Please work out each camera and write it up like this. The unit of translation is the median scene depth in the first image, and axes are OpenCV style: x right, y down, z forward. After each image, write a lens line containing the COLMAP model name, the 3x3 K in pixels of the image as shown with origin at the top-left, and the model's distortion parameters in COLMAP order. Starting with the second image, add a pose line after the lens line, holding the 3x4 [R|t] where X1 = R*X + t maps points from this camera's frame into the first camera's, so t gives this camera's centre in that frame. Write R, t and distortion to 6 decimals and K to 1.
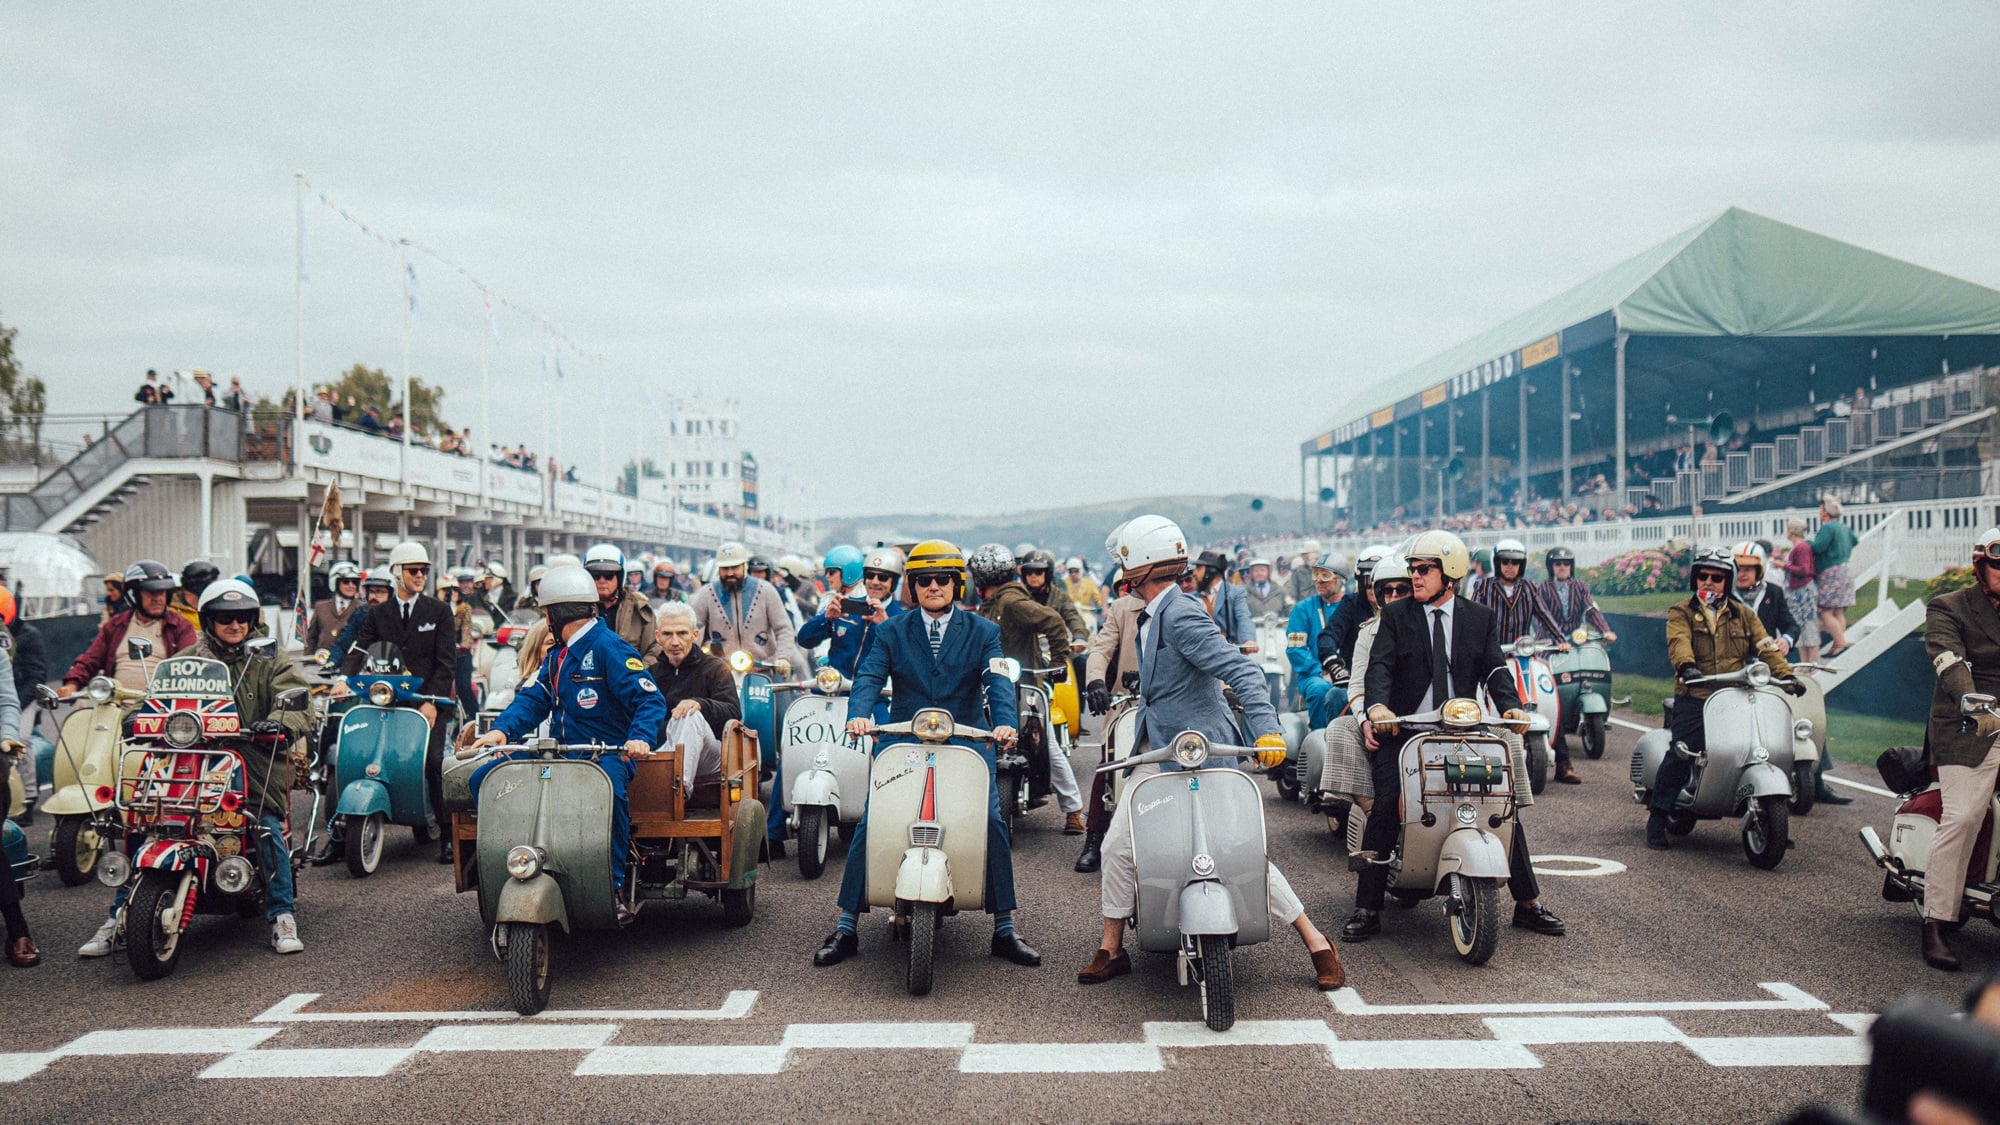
lens RADIAL K [[1941.6, 0, 1000.0], [0, 1941.6, 562.5], [0, 0, 1]] dist [-0.007232, -0.002433]
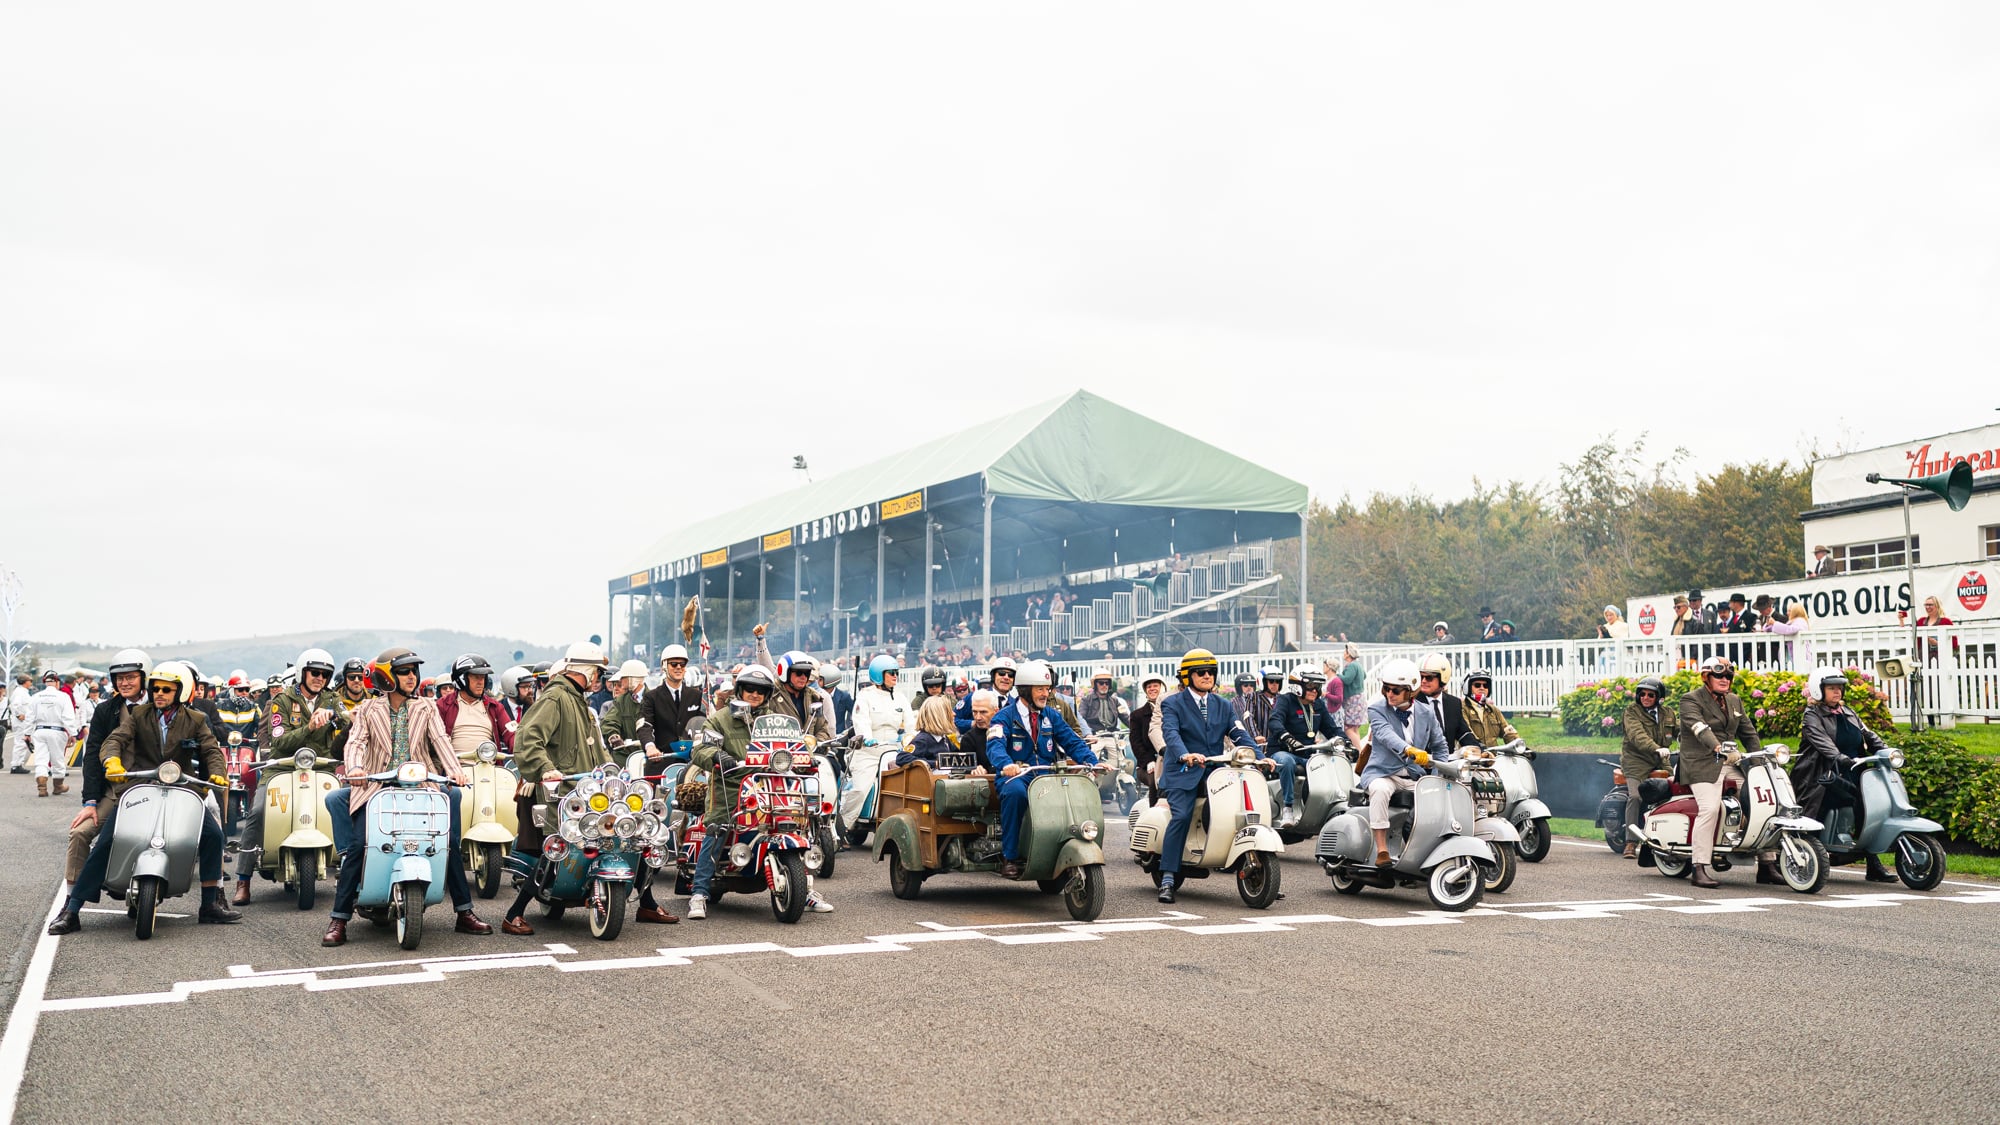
lens RADIAL K [[2049.2, 0, 1000.0], [0, 2049.2, 562.5], [0, 0, 1]] dist [-0.008983, -0.004646]
pose [[0.920622, 0.041555, 0.388239, -0.128178], [-0.014142, 0.997217, -0.073201, 0.006519], [-0.390200, 0.061900, 0.918647, -0.079742]]
